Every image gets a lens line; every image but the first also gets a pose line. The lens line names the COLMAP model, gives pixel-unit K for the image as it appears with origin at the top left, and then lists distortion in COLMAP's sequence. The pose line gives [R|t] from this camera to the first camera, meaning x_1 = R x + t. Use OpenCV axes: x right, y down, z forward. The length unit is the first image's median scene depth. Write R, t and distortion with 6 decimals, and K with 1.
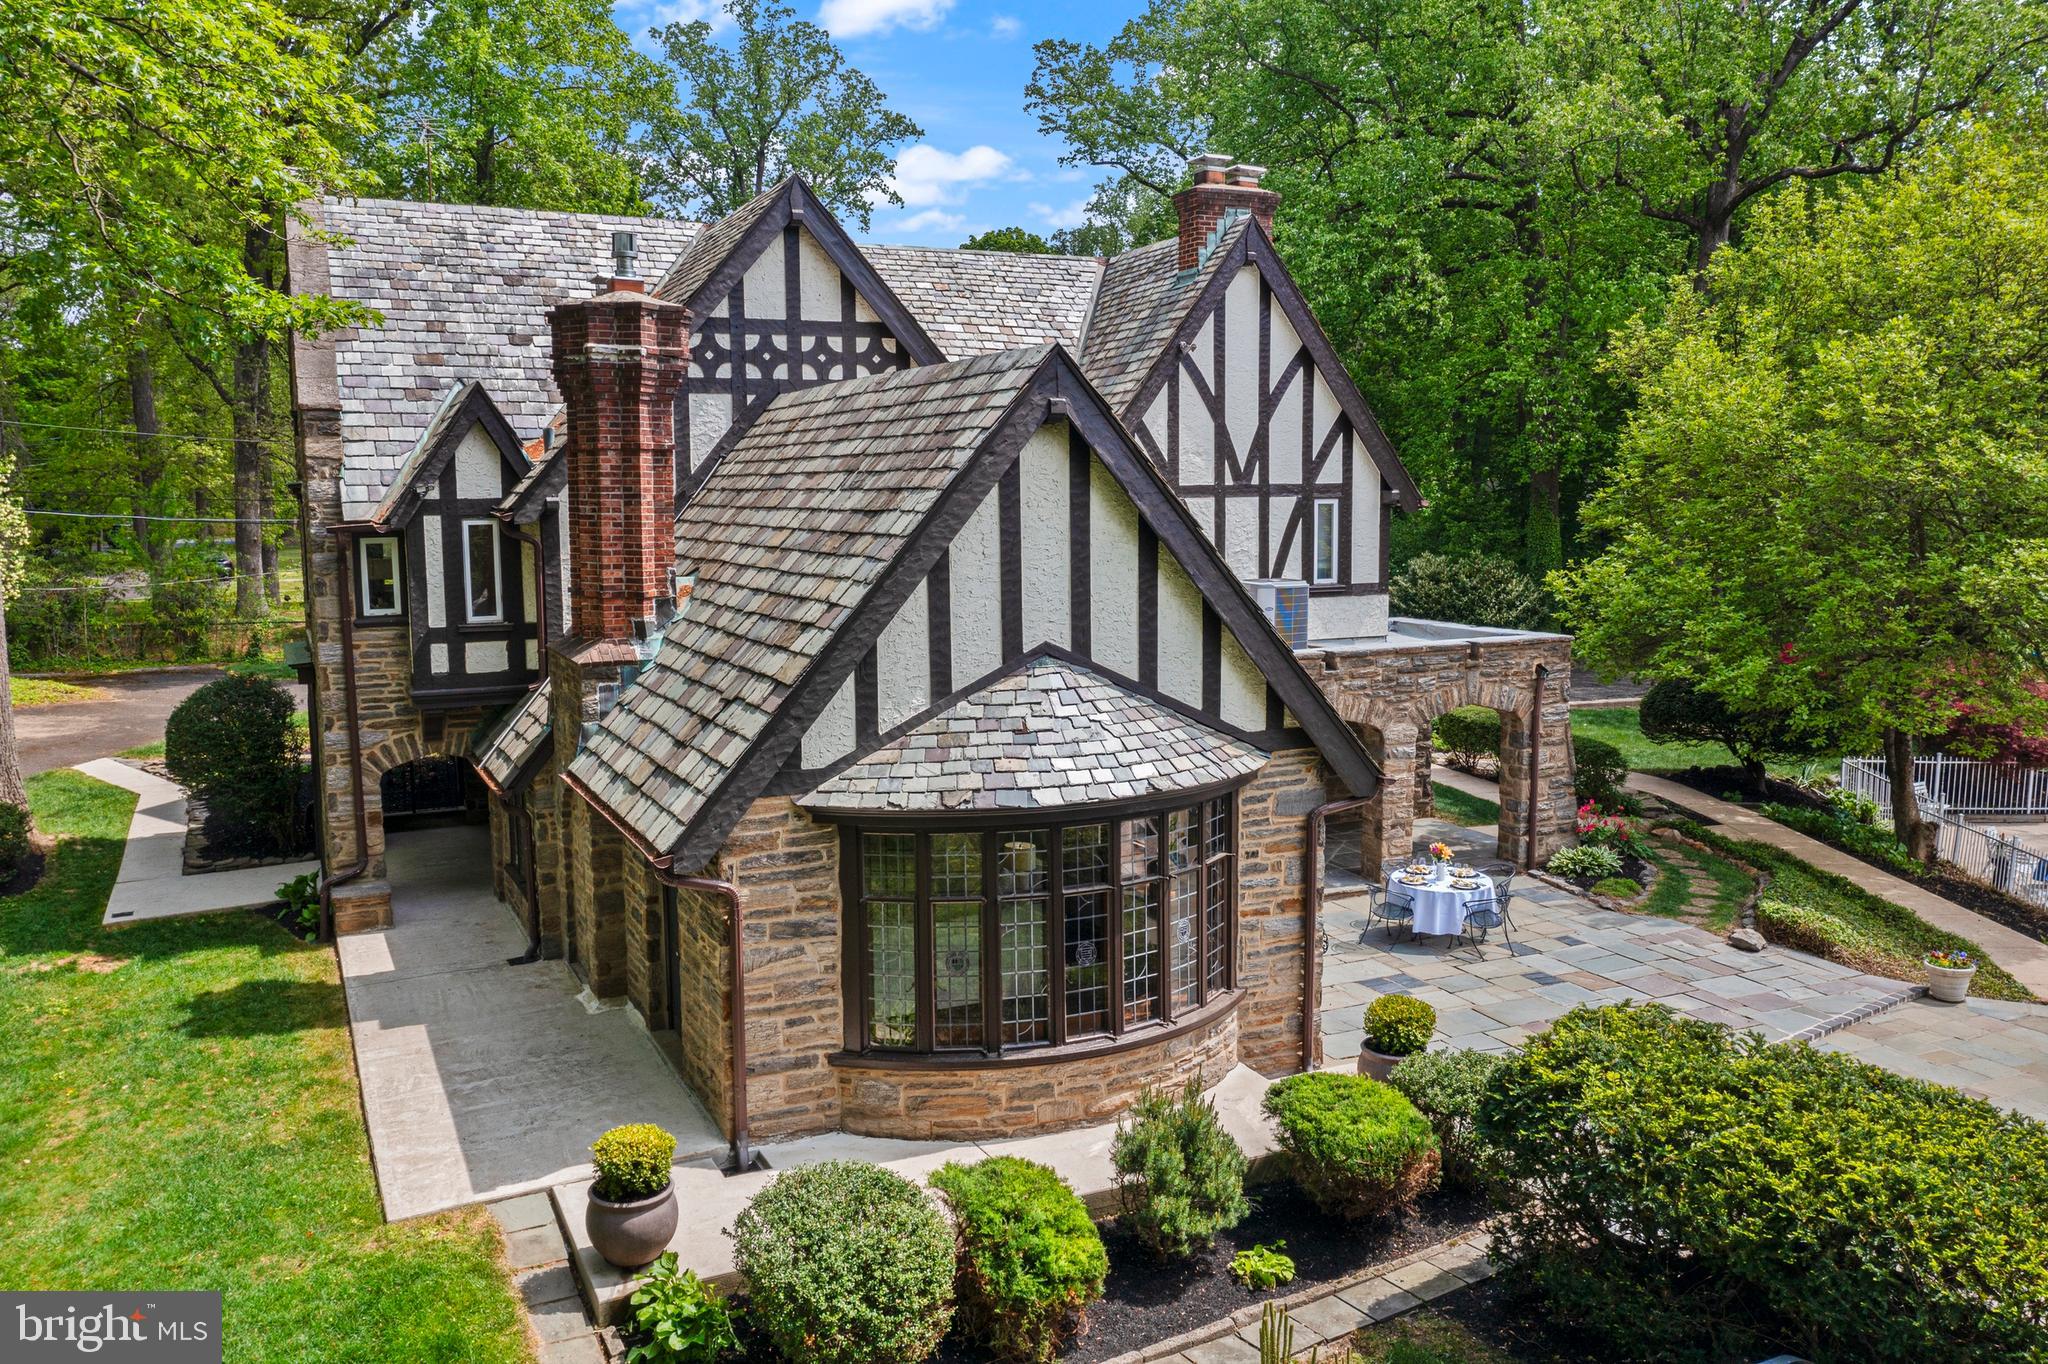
lens RADIAL K [[1627.2, 0, 1008.2], [0, 1627.2, 667.1], [0, 0, 1]] dist [-0.018591, 0.005509]
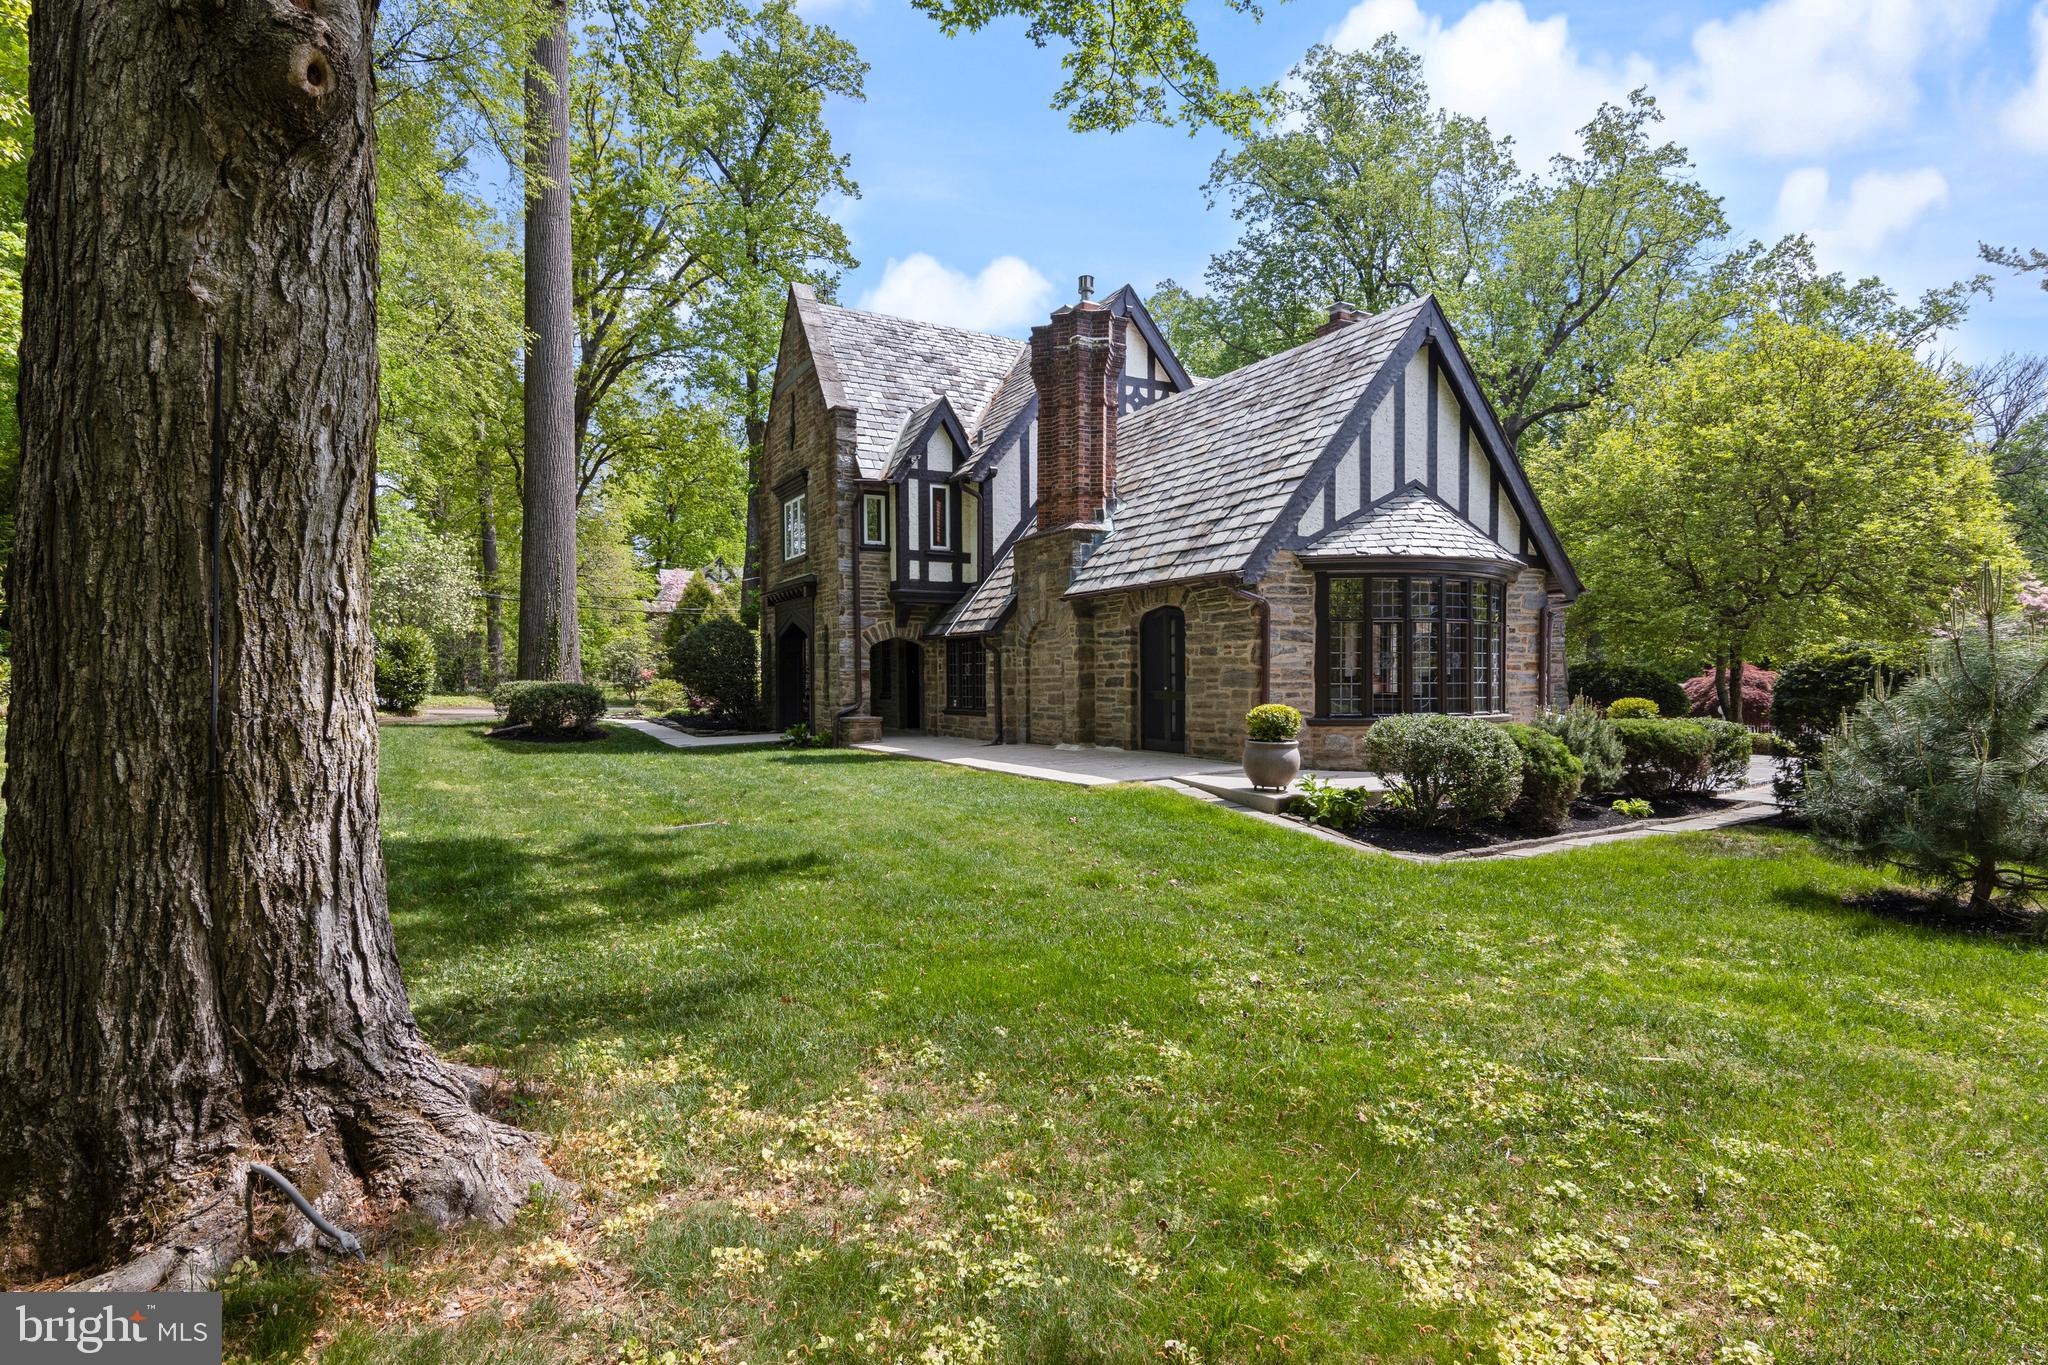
lens RADIAL K [[1057.7, 0, 1005.7], [0, 1057.7, 715.1], [0, 0, 1]] dist [-0.000114, -0.003276]
pose [[0.998191, 0.002635, 0.060063, -0.328927], [0.002406, 0.996487, -0.083708, 0.224988], [-0.060073, 0.083701, 0.994679, -0.014151]]
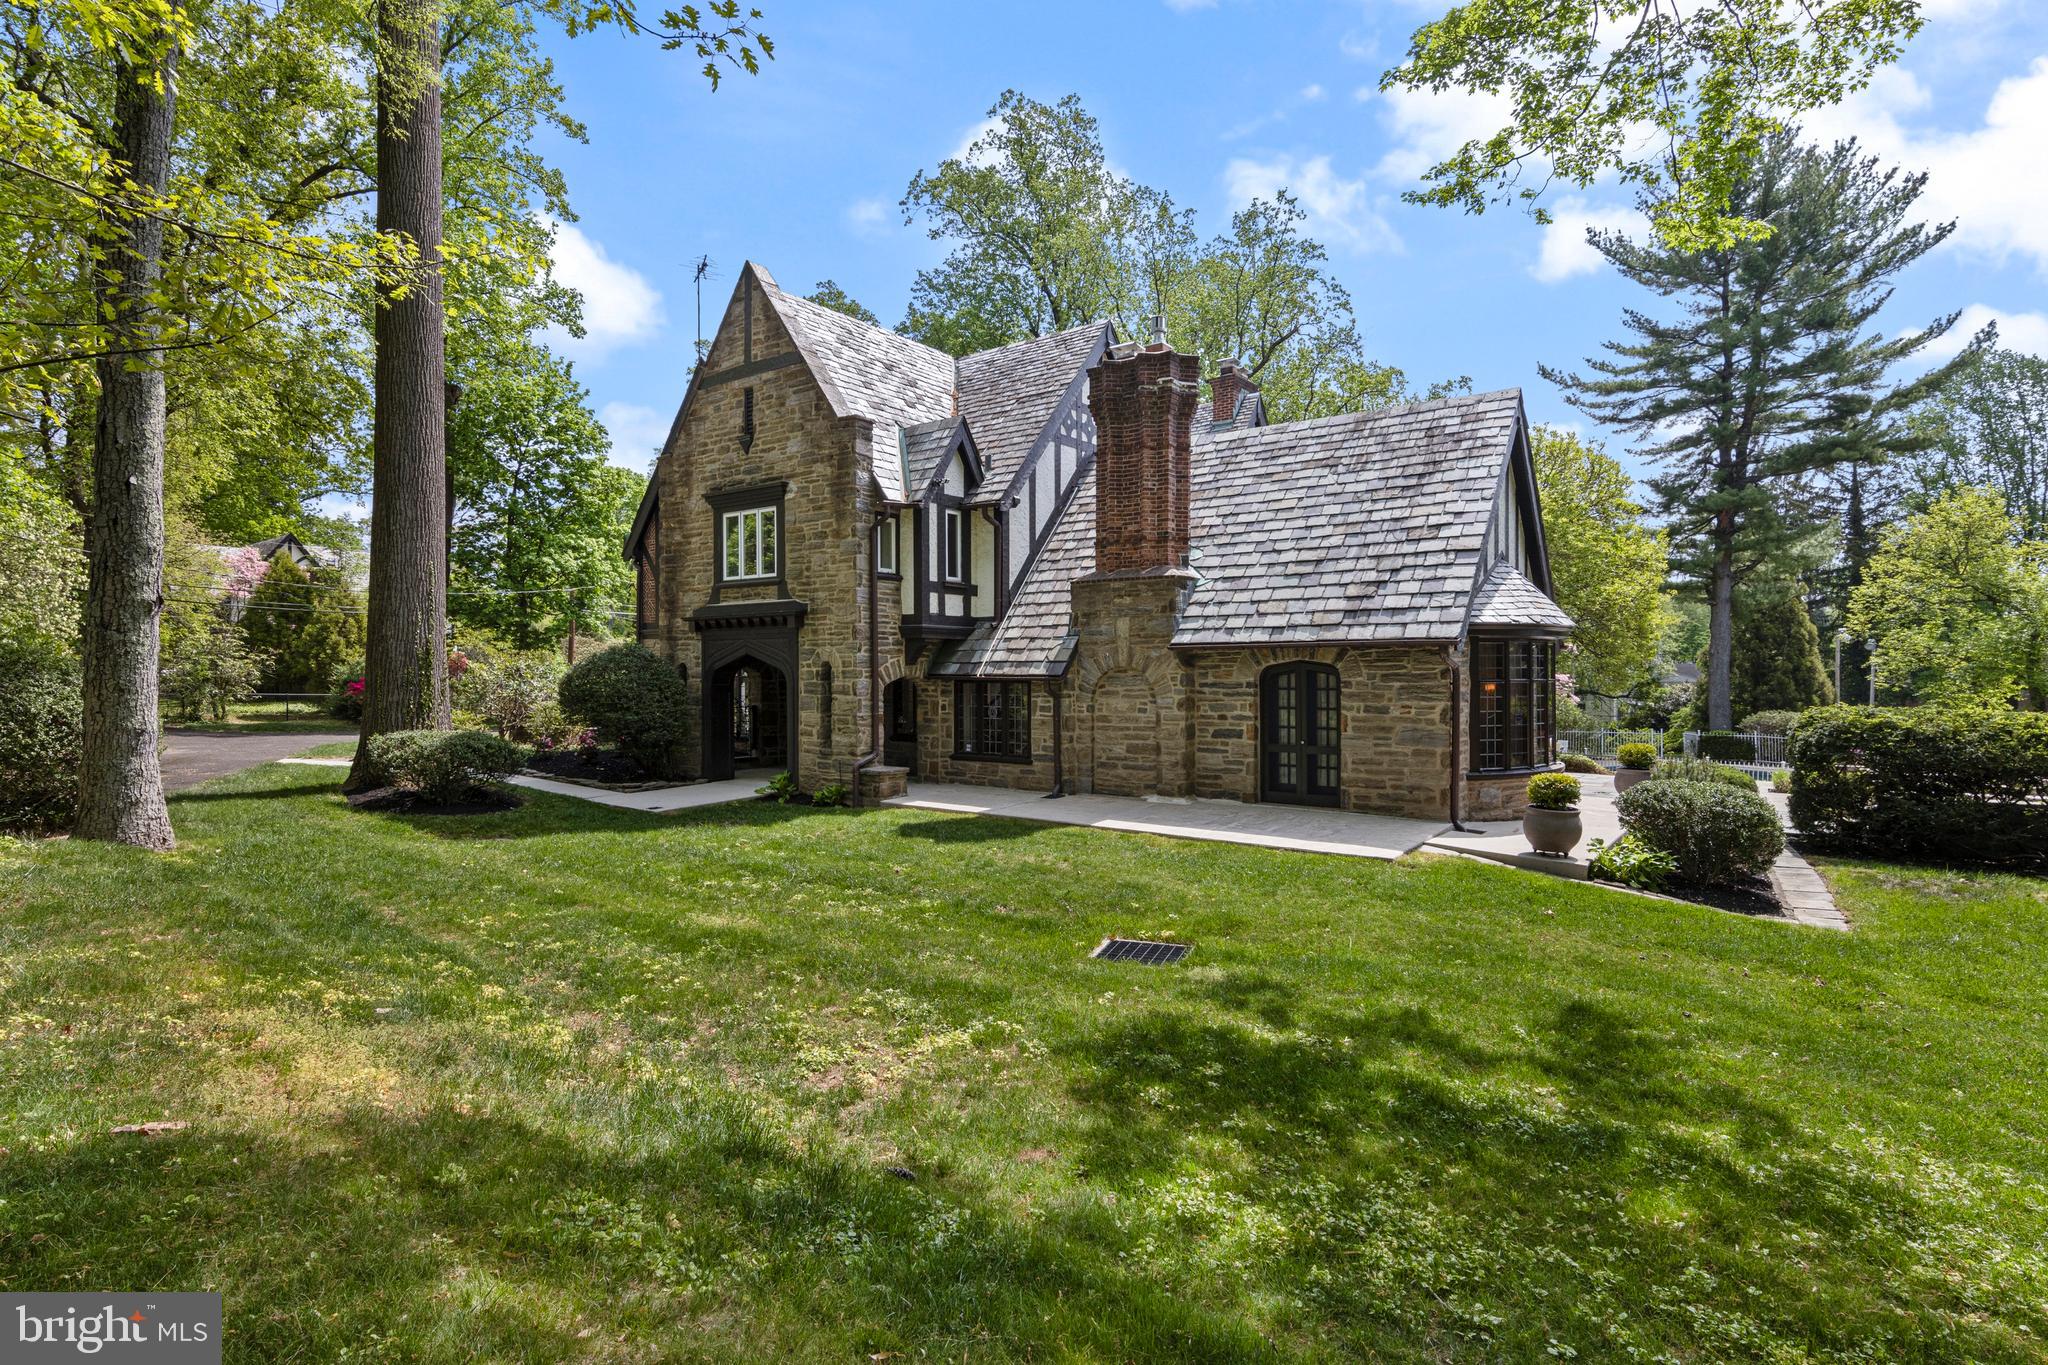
lens RADIAL K [[1057.7, 0, 996.8], [0, 1057.7, 684.8], [0, 0, 1]] dist [-0.000114, -0.003276]
pose [[0.887331, 0.003876, 0.461117, -0.742513], [0.045598, 0.994326, -0.096103, 0.160762], [-0.458874, 0.106302, 0.882120, 0.165104]]
